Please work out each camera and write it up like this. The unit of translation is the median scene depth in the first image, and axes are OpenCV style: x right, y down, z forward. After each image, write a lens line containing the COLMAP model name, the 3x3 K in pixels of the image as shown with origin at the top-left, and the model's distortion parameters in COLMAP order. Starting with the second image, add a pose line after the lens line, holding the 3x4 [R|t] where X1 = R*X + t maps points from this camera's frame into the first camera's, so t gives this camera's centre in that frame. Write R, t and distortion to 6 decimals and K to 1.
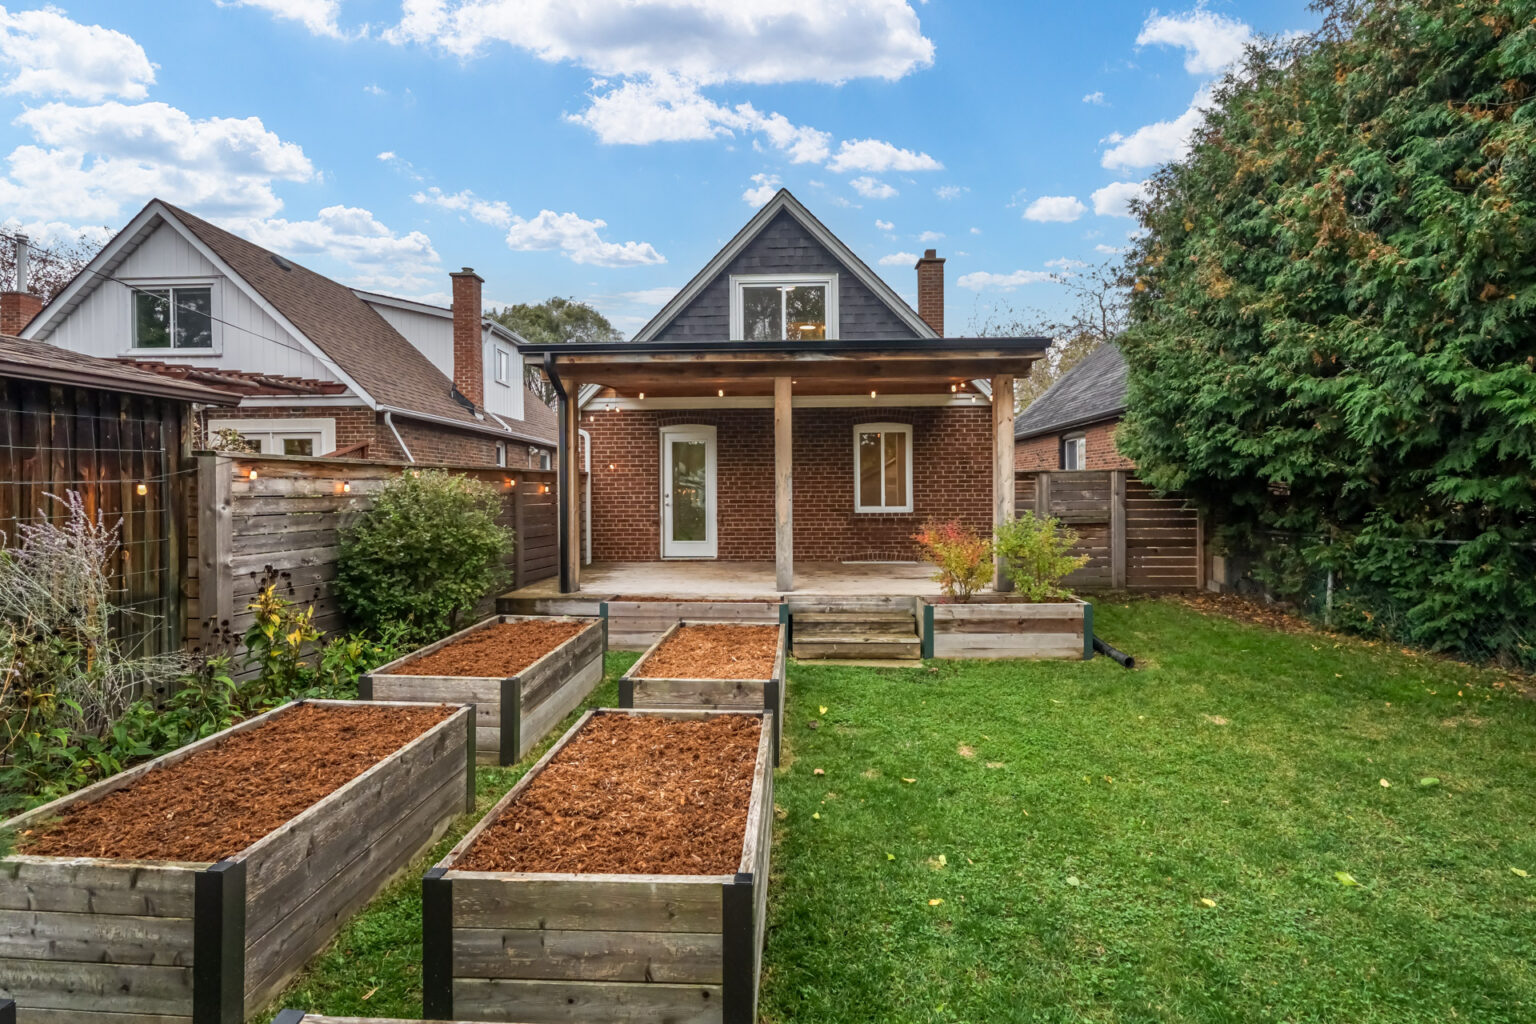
lens RADIAL K [[695.0, 0, 766.4], [0, 695.0, 499.2], [0, 0, 1]] dist [0.014944, -0.011323]
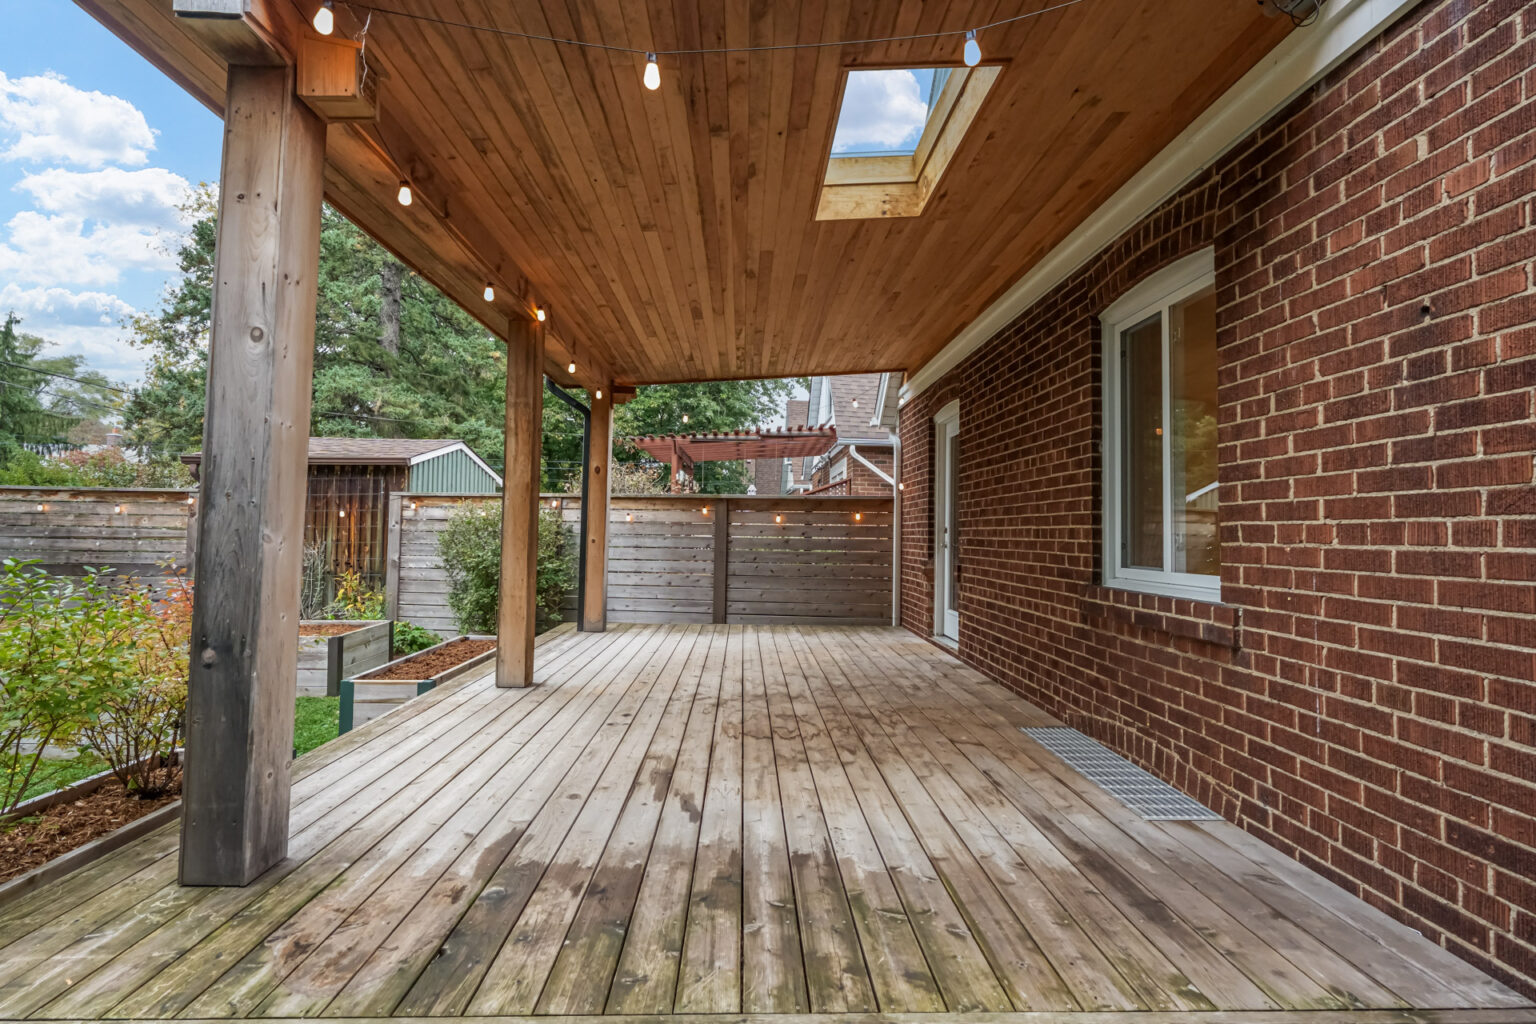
lens RADIAL K [[695.0, 0, 766.4], [0, 695.0, 499.2], [0, 0, 1]] dist [0.014944, -0.011323]
pose [[0.049724, -0.038583, -0.998017, 0.891819], [-0.025676, 0.998874, -0.039895, -0.007036], [0.998433, 0.027609, 0.048677, 1.697294]]
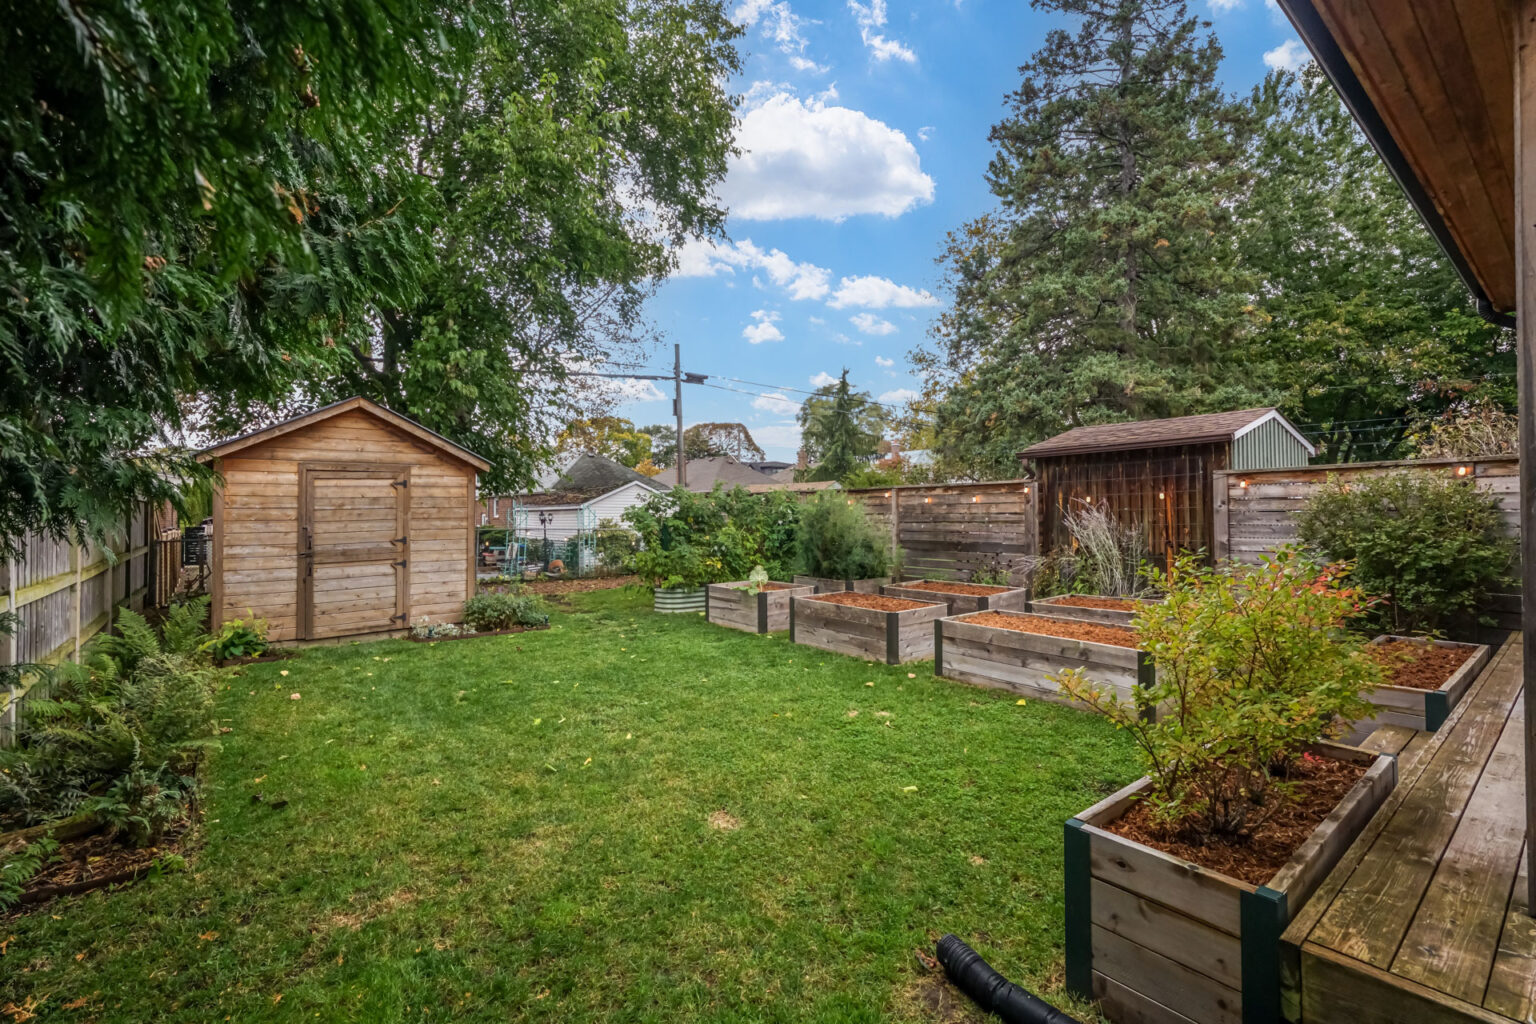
lens RADIAL K [[695.0, 0, 766.4], [0, 695.0, 499.2], [0, 0, 1]] dist [0.014944, -0.011323]
pose [[-0.766665, 0.006689, -0.642012, 0.979429], [0.012608, 0.999910, -0.004638, -0.008652], [0.641923, -0.011650, -0.766681, 1.457559]]
